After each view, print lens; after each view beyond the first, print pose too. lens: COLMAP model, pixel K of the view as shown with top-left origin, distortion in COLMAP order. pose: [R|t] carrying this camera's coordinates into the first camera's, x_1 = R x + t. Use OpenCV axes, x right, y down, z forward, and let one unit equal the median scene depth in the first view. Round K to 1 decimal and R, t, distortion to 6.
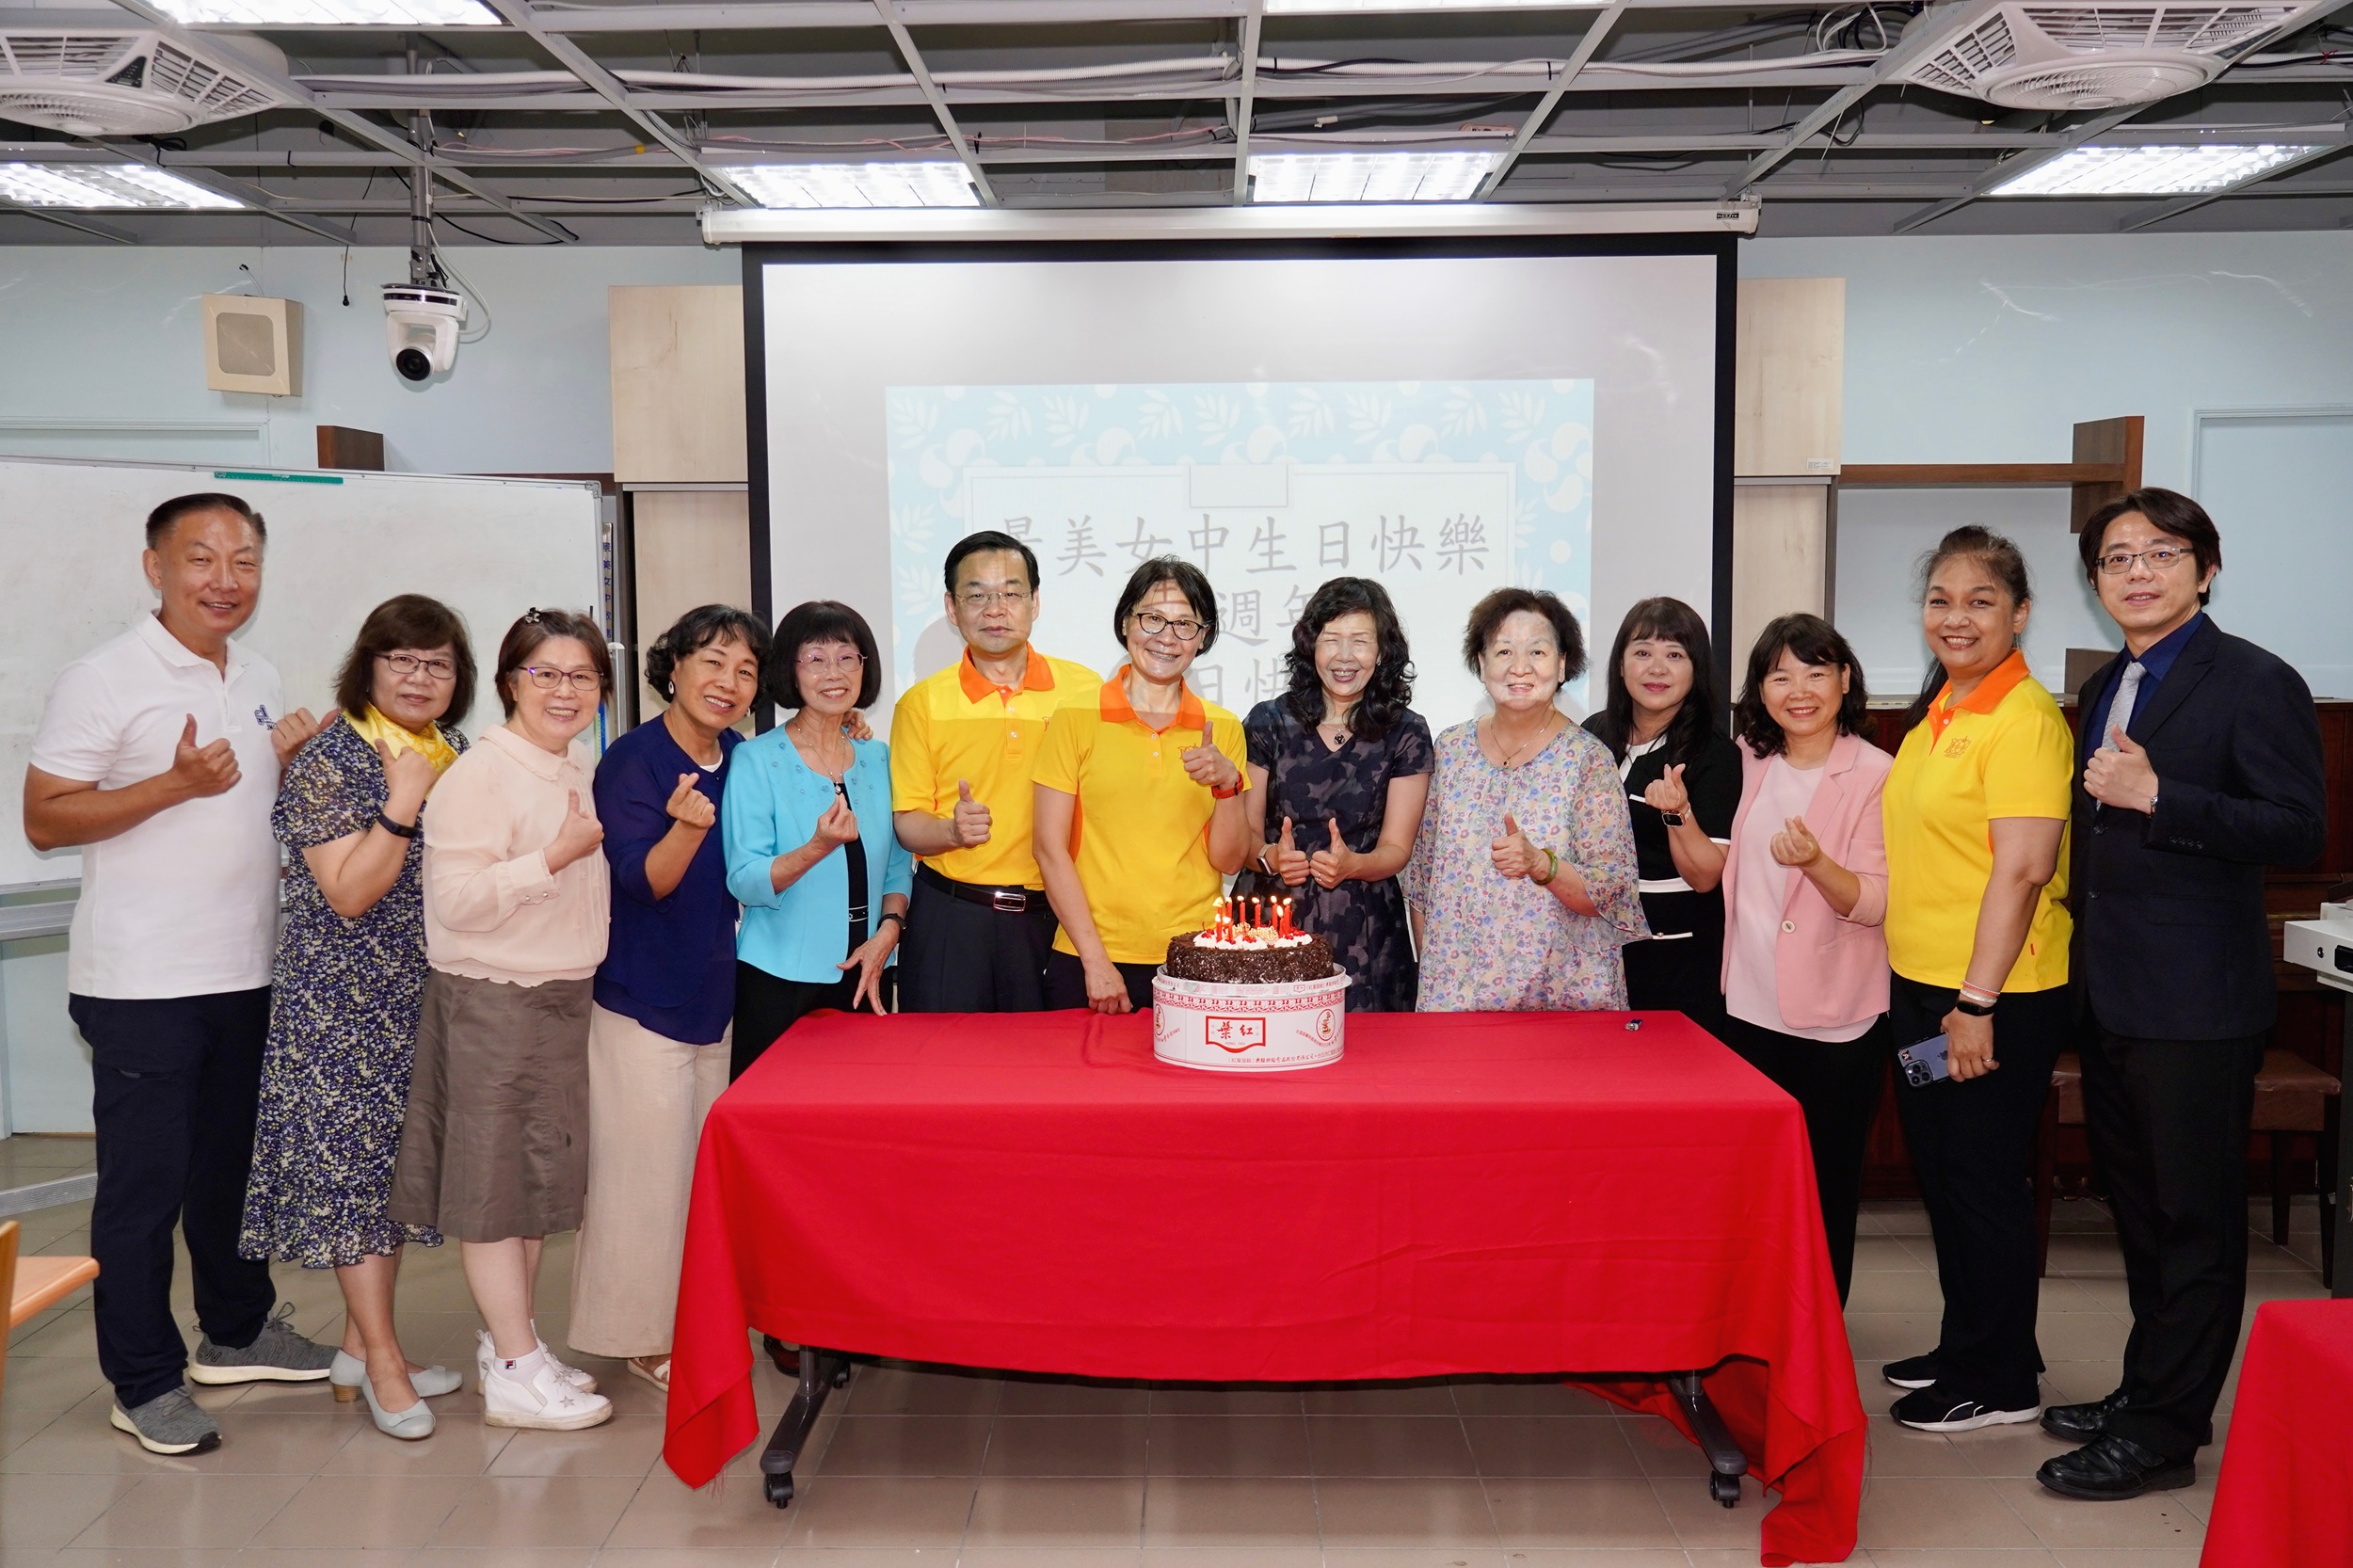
lens RADIAL K [[2180.5, 0, 1176.9], [0, 2180.5, 795.7], [0, 0, 1]] dist [-0.084199, 0.000000]
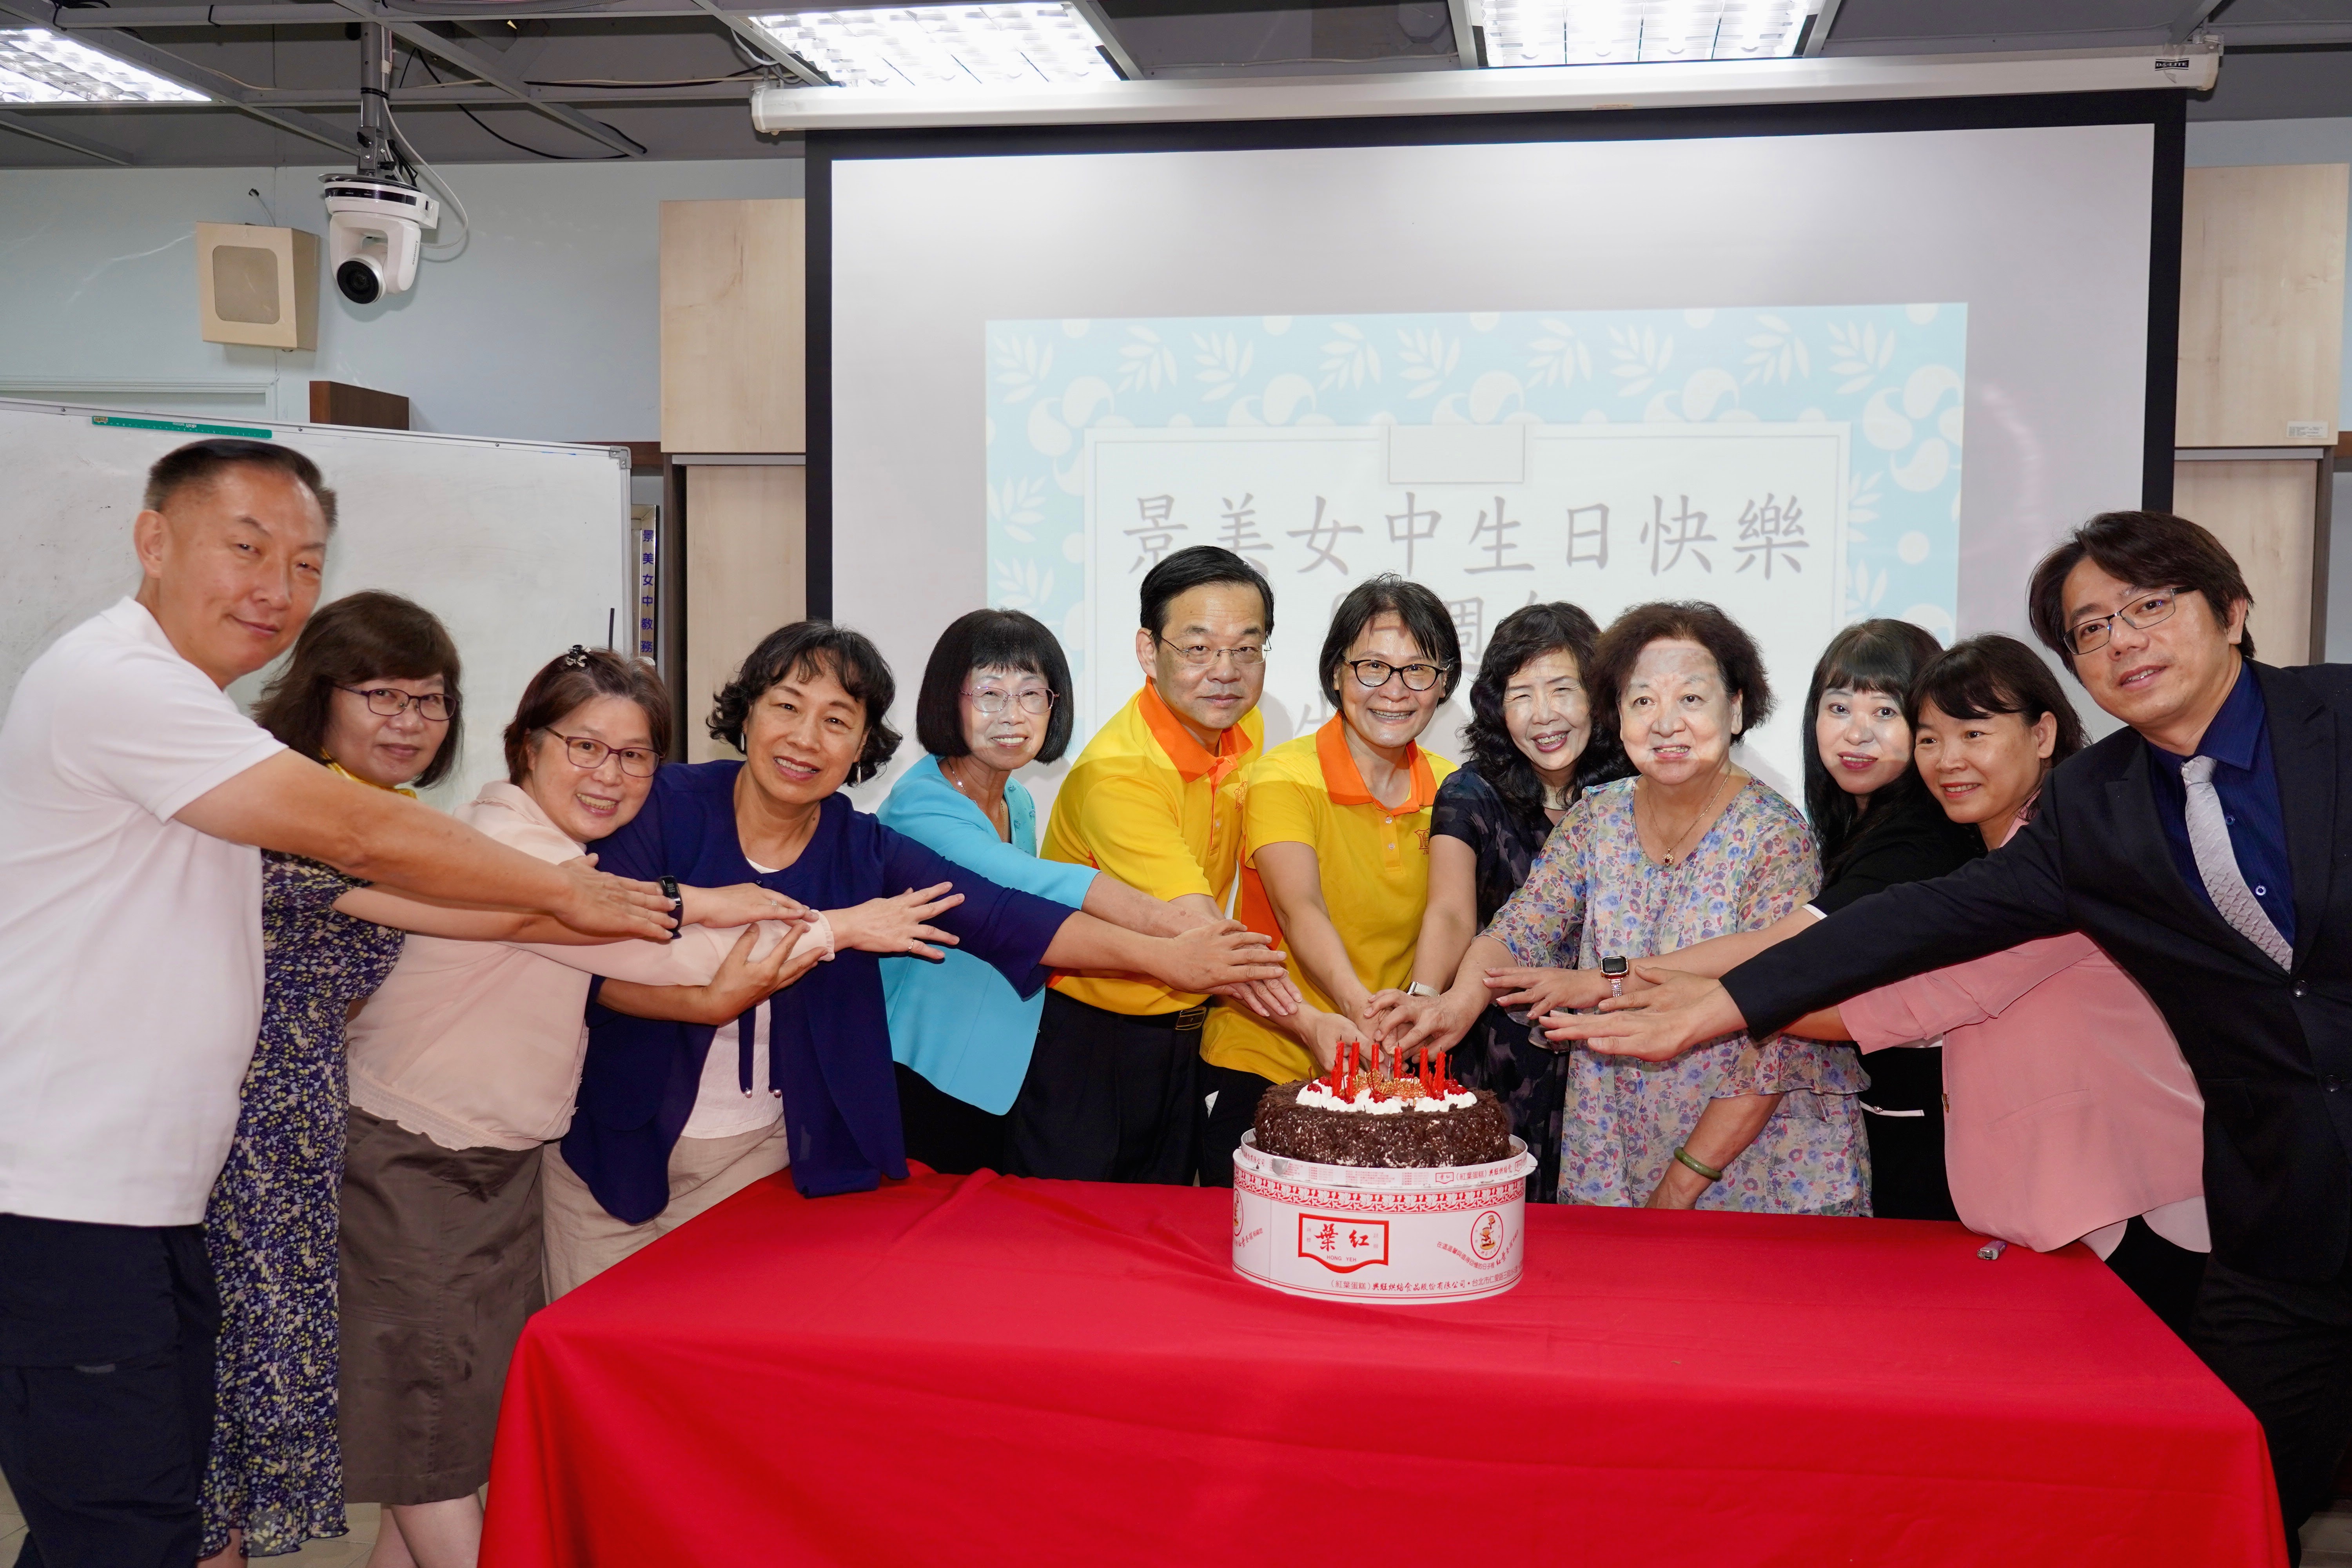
lens RADIAL K [[2367.1, 0, 1175.5], [0, 2367.1, 786.8], [0, 0, 1]] dist [-0.015607, 0.000000]
pose [[0.987716, 0.022605, -0.154616, 0.060516], [-0.028259, 0.999006, -0.034471, -0.001088], [0.153683, 0.038416, 0.987373, 0.207464]]
